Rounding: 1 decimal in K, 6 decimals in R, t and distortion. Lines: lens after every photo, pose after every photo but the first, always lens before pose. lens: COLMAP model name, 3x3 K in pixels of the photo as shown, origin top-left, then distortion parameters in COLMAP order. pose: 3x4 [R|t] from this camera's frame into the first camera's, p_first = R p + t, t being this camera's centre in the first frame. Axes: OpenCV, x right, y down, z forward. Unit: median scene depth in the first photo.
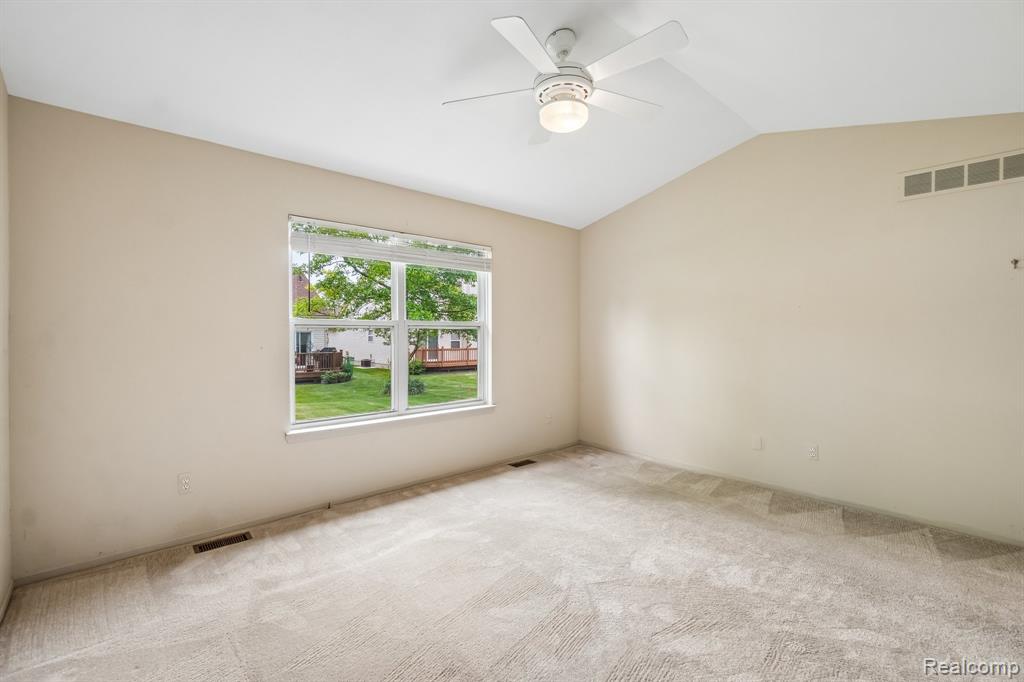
lens RADIAL K [[447.3, 0, 501.9], [0, 447.3, 334.5], [0, 0, 1]] dist [0.000068, 0.000266]
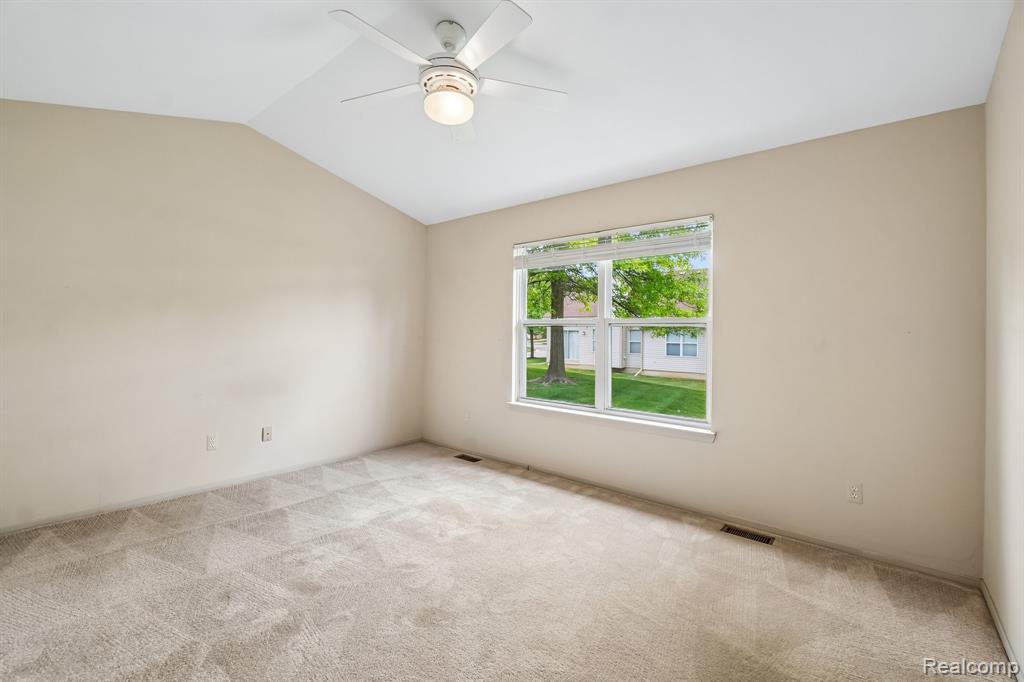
lens RADIAL K [[447.3, 0, 501.9], [0, 447.3, 334.5], [0, 0, 1]] dist [0.000068, 0.000266]
pose [[0.139922, 0.007330, -0.990135, 0.744916], [-0.010696, 0.999925, 0.005891, -0.000744], [0.990105, 0.009766, 0.139990, 0.651497]]
